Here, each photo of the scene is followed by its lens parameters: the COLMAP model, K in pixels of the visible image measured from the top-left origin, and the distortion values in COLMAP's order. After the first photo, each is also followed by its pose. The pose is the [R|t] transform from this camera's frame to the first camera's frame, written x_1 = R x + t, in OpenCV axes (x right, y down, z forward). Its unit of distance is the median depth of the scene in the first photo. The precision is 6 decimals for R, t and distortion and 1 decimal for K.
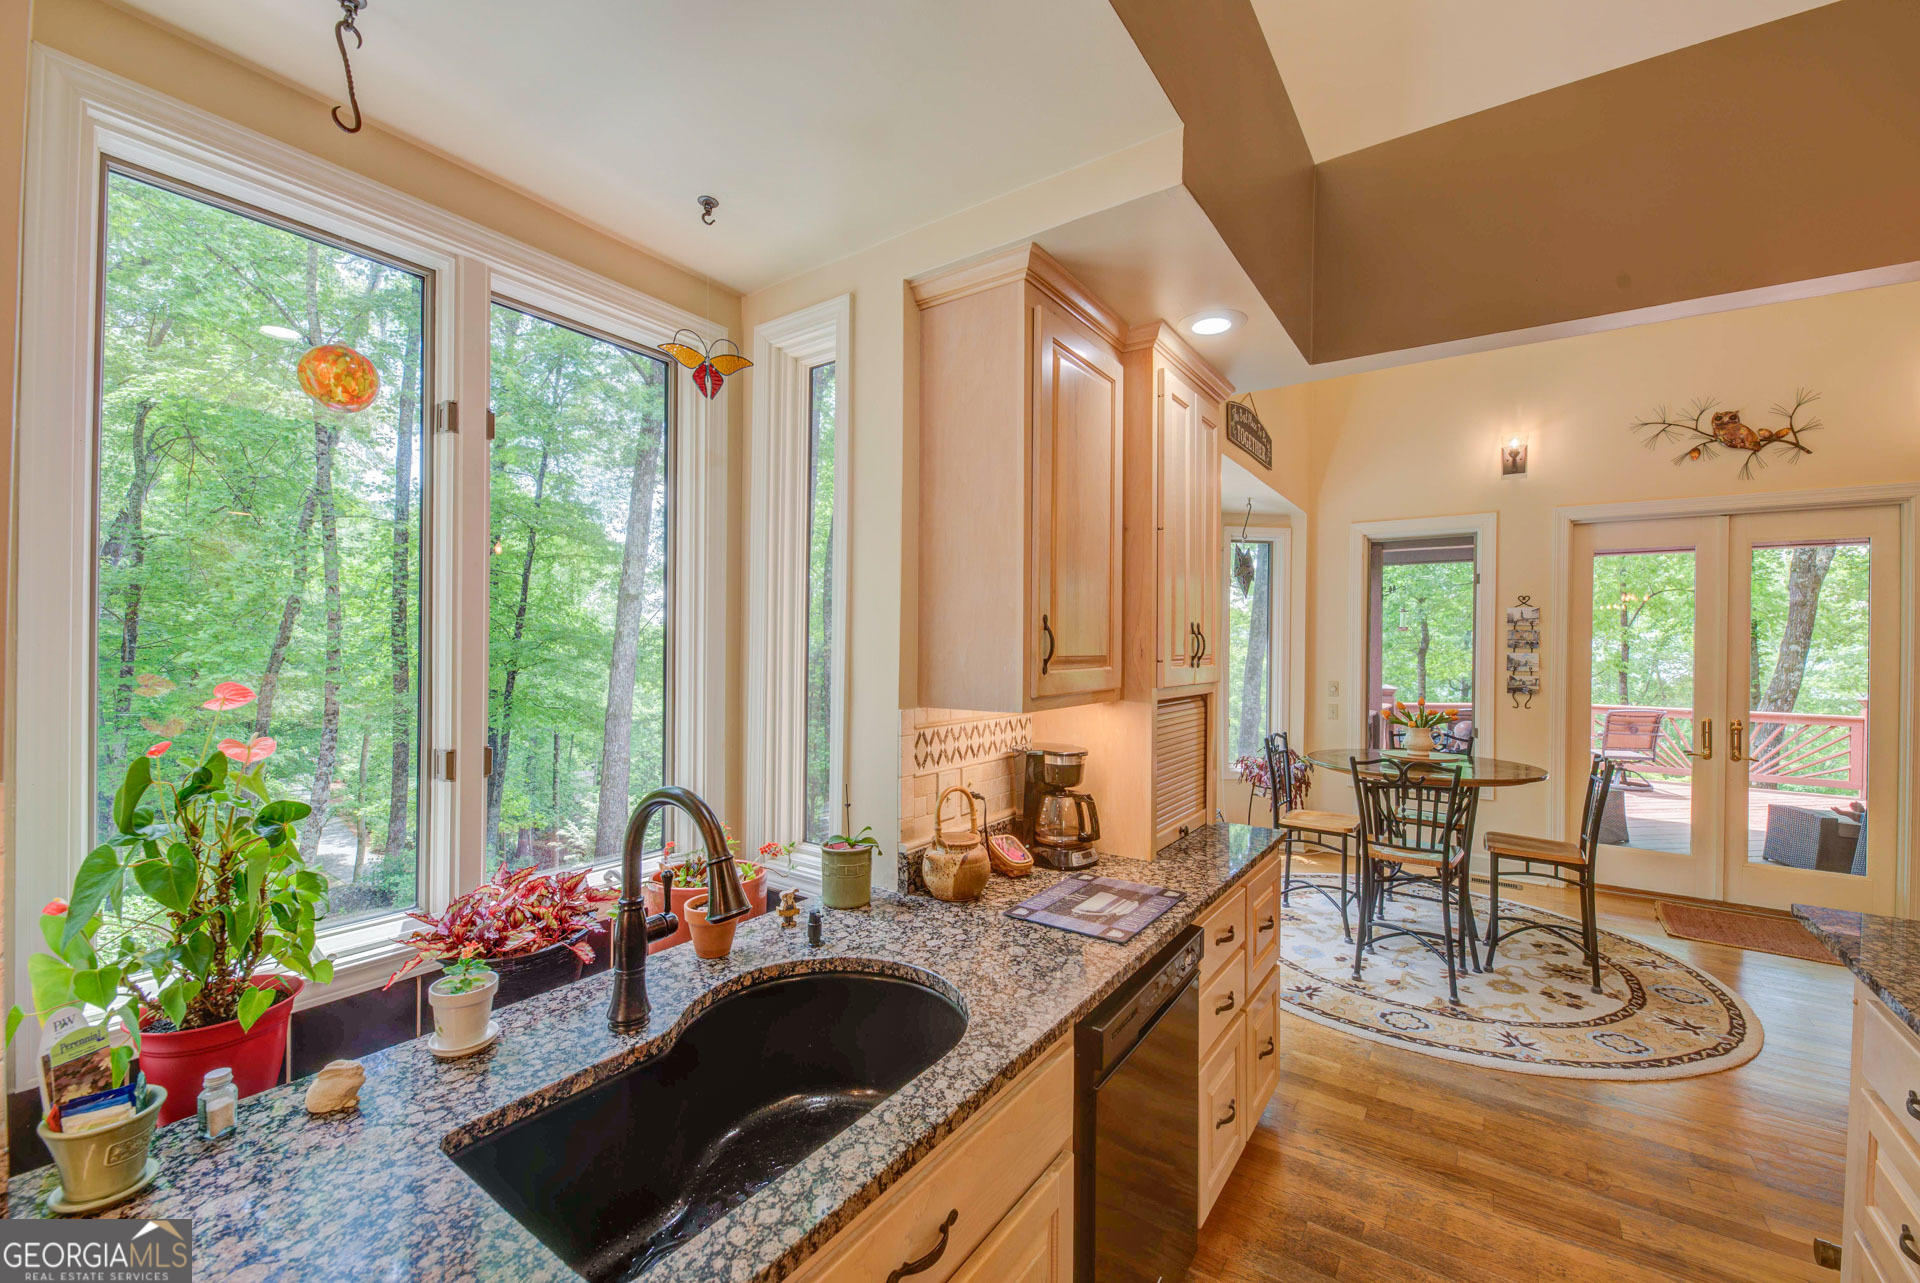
lens RADIAL K [[766.6, 0, 959.7], [0, 766.6, 645.5], [0, 0, 1]] dist [0.012842, -0.007128]
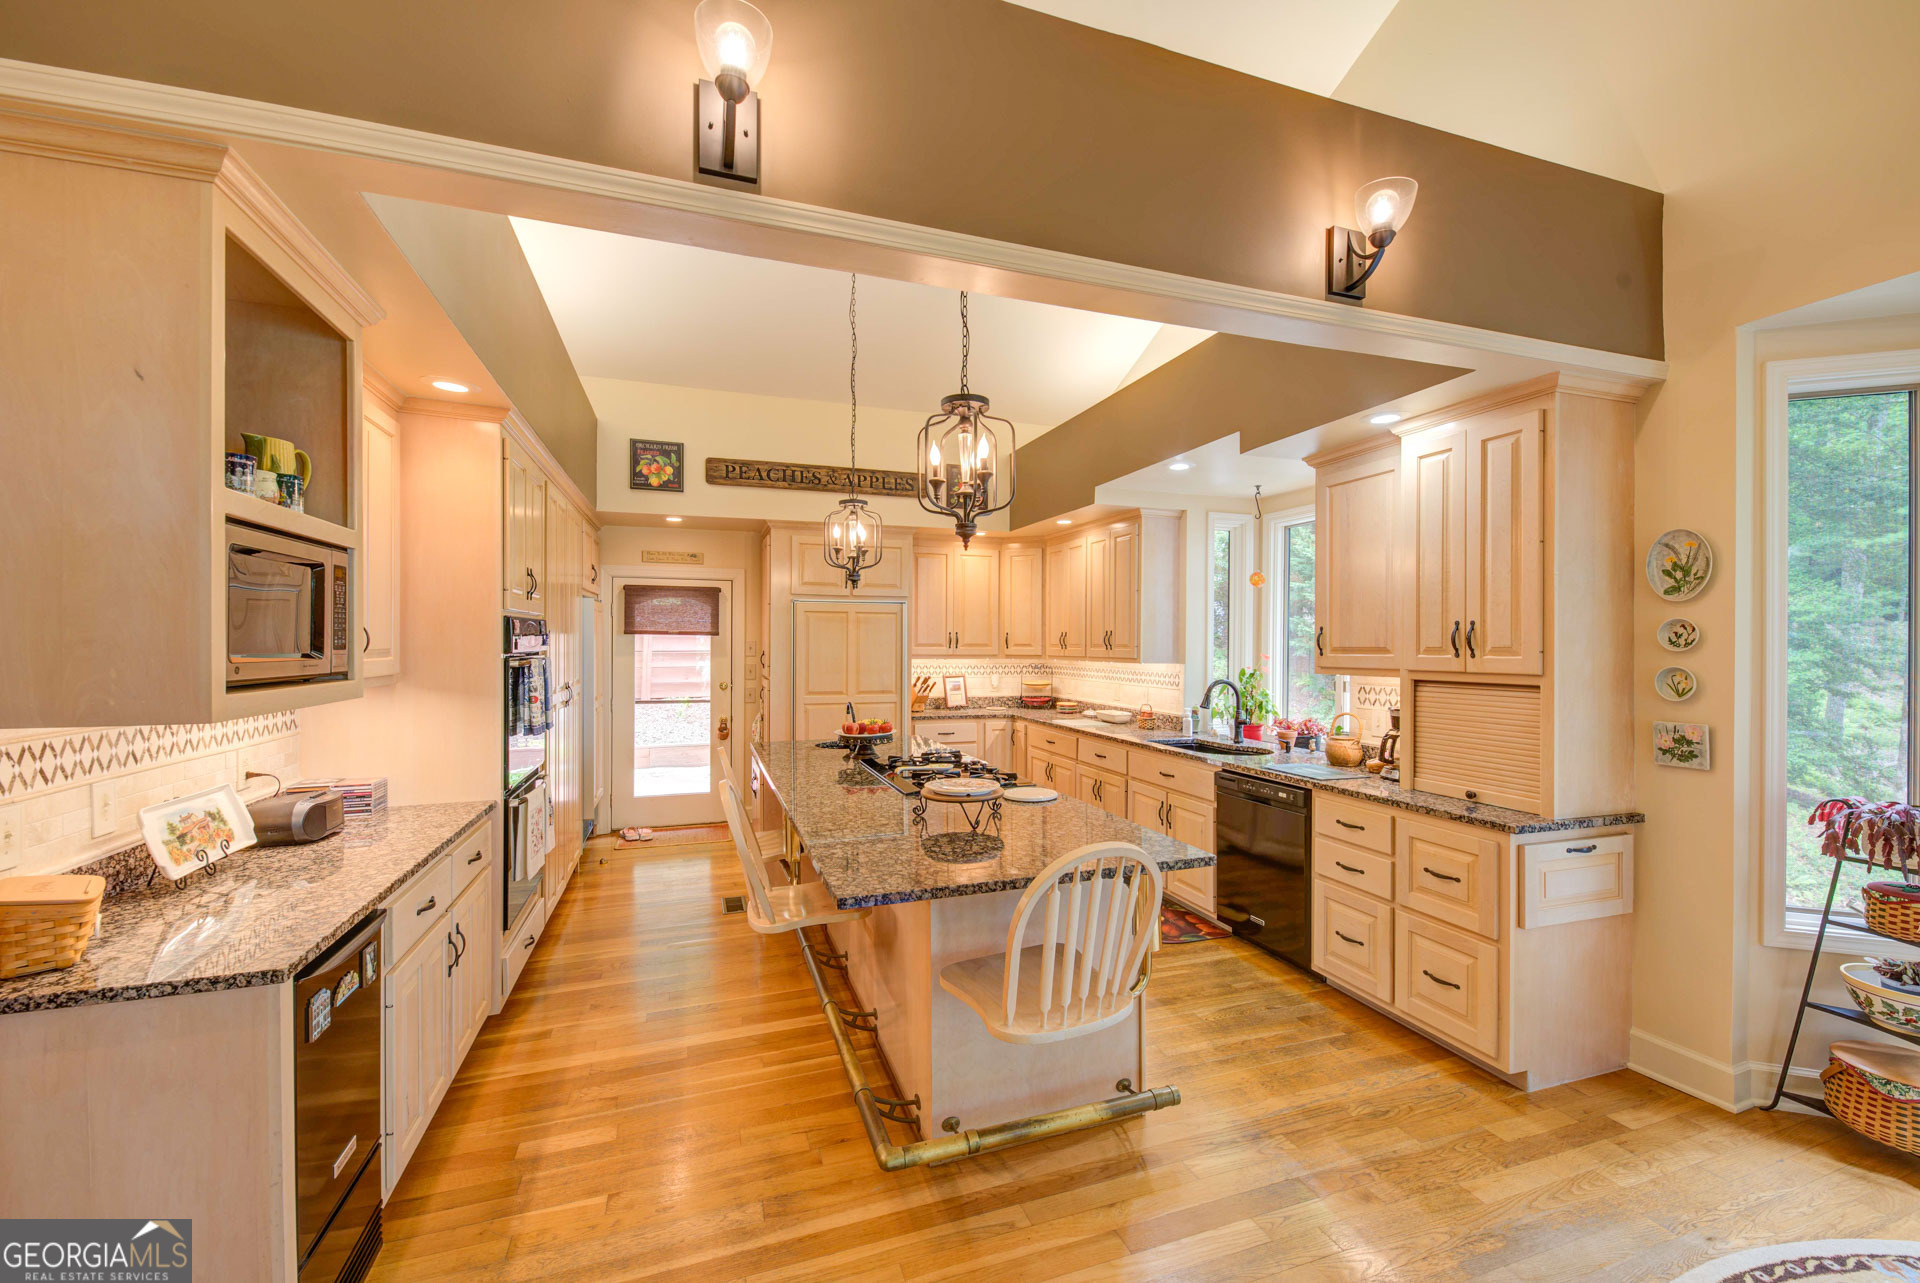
lens RADIAL K [[766.6, 0, 959.7], [0, 766.6, 645.5], [0, 0, 1]] dist [0.012842, -0.007128]
pose [[-0.576691, -0.011329, -0.816884, 0.951503], [-0.008892, 0.999932, -0.007591, 0.014075], [0.816914, 0.002886, -0.576752, 0.569747]]
